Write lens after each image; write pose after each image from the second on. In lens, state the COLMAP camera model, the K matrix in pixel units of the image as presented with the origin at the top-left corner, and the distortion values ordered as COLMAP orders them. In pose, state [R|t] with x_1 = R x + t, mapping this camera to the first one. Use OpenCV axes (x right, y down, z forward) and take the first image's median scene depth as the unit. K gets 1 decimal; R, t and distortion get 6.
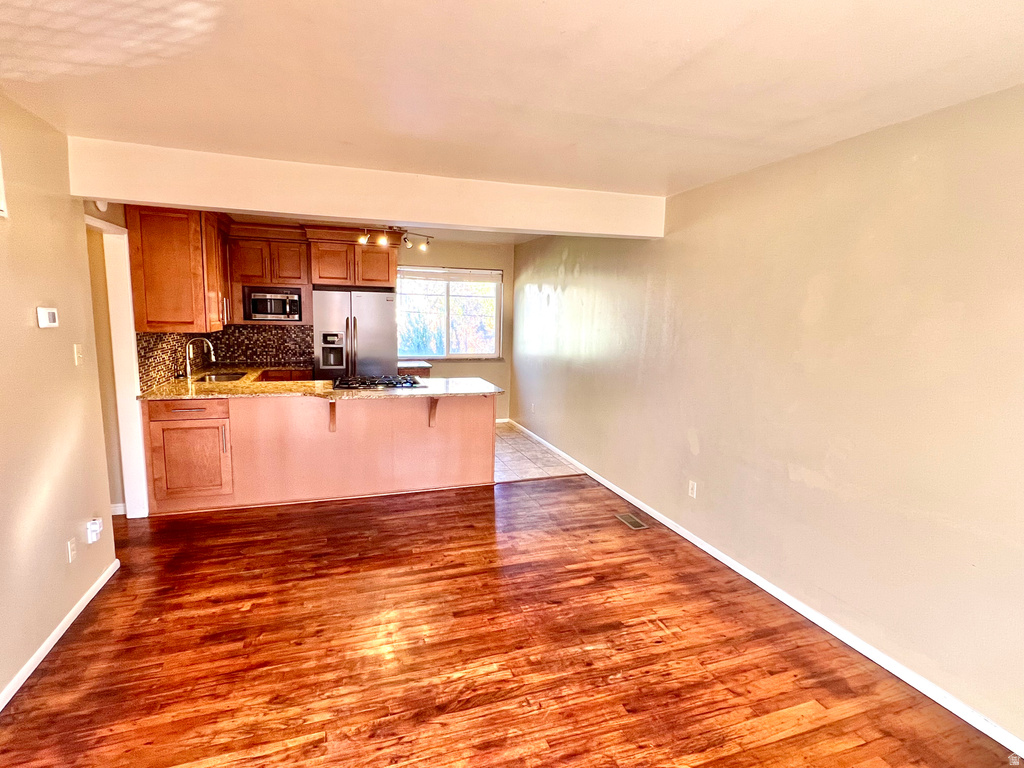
lens RADIAL K [[518.3, 0, 511.0], [0, 518.3, 381.6], [0, 0, 1]] dist [0.001759, -0.000016]
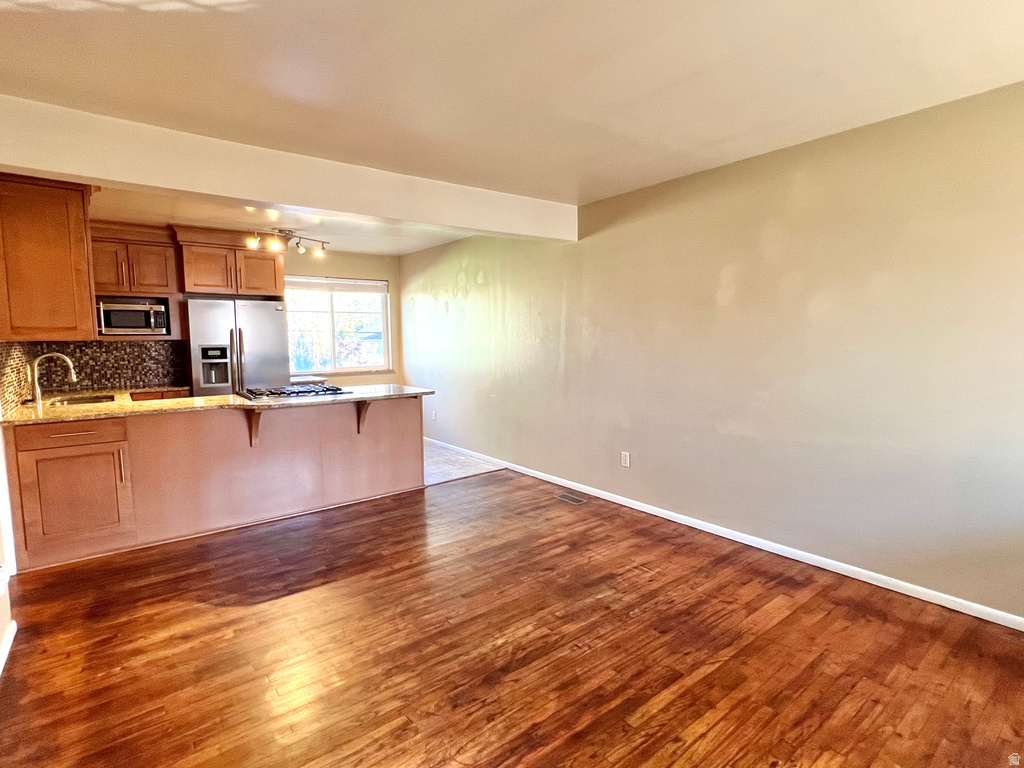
lens RADIAL K [[518.3, 0, 510.8], [0, 518.3, 382.0], [0, 0, 1]] dist [0.001759, -0.000016]
pose [[0.945592, -0.061702, 0.319450, -0.281295], [0.076625, 0.996468, -0.034347, 0.068447], [-0.316202, 0.056956, 0.946981, -0.003790]]
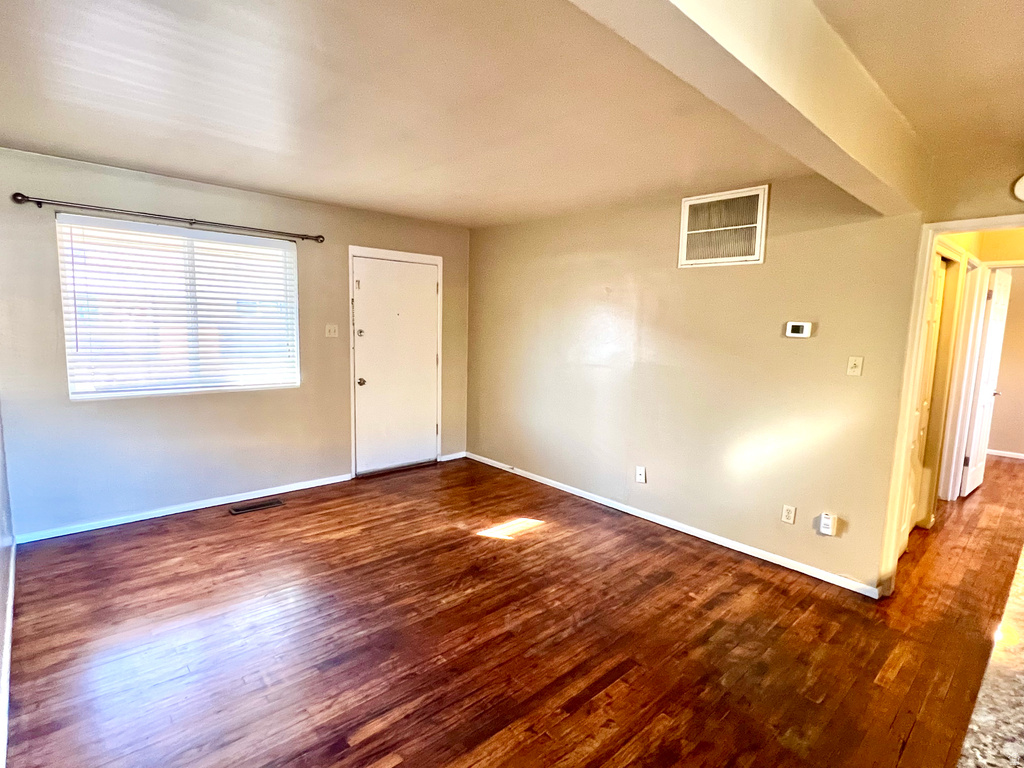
lens RADIAL K [[518.3, 0, 514.6], [0, 518.3, 385.2], [0, 0, 1]] dist [0.001759, -0.000016]
pose [[-0.913707, -0.002538, -0.406366, 0.231666], [-0.104640, 0.967730, 0.229236, -0.167668], [0.392671, 0.251977, -0.884487, 1.512593]]
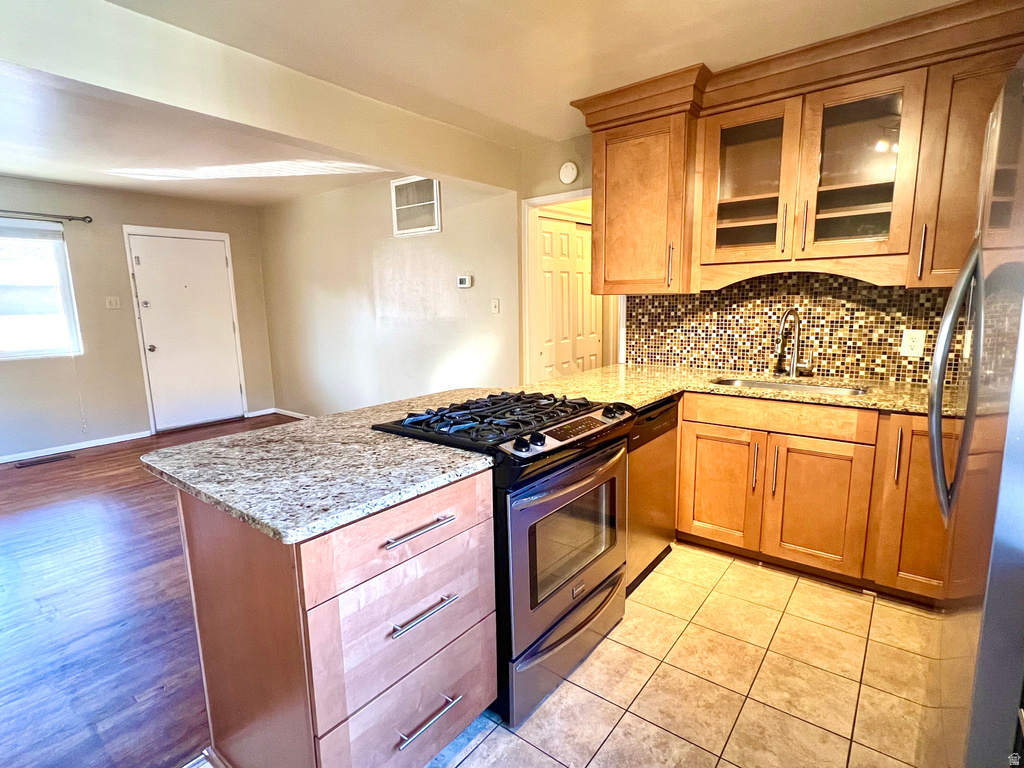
lens RADIAL K [[518.3, 0, 510.8], [0, 518.3, 388.8], [0, 0, 1]] dist [0.001759, -0.000016]
pose [[-0.842140, 0.080512, -0.533214, -0.049781], [-0.076992, 0.960710, 0.266660, -0.199373], [0.533734, 0.265619, -0.802854, 2.021170]]
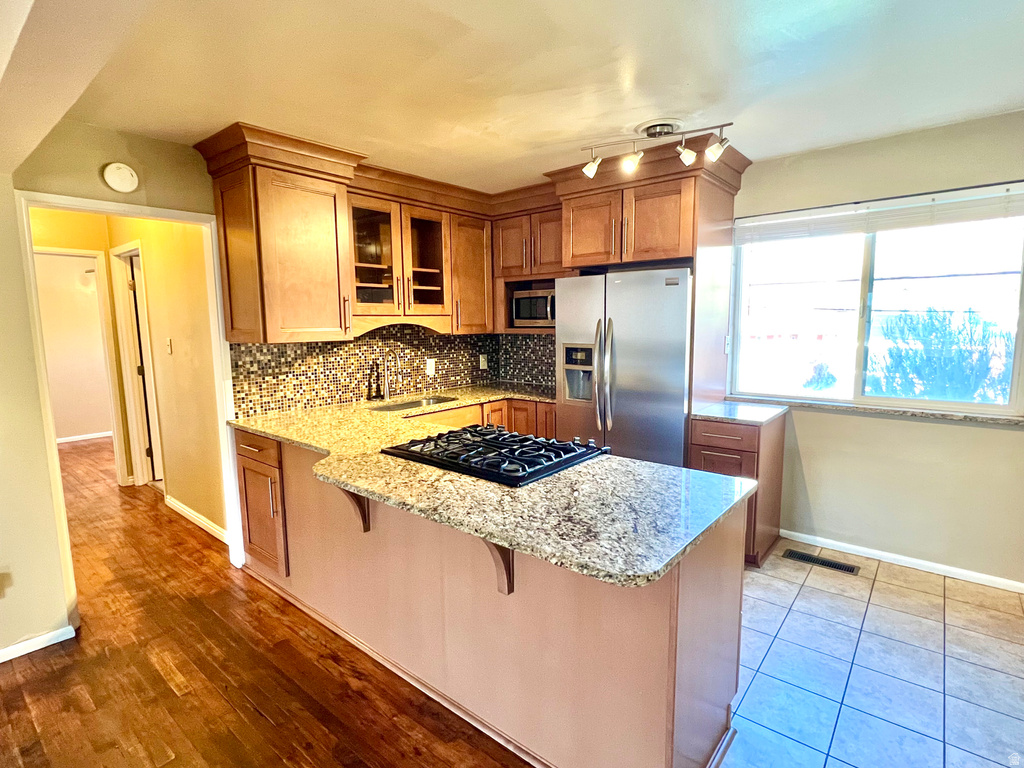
lens RADIAL K [[518.3, 0, 512.2], [0, 518.3, 387.2], [0, 0, 1]] dist [0.001759, -0.000016]
pose [[0.513733, 0.077832, -0.854412, 0.246402], [-0.089221, 0.995324, 0.037021, -0.115856], [0.853298, 0.057213, 0.518275, 1.168058]]
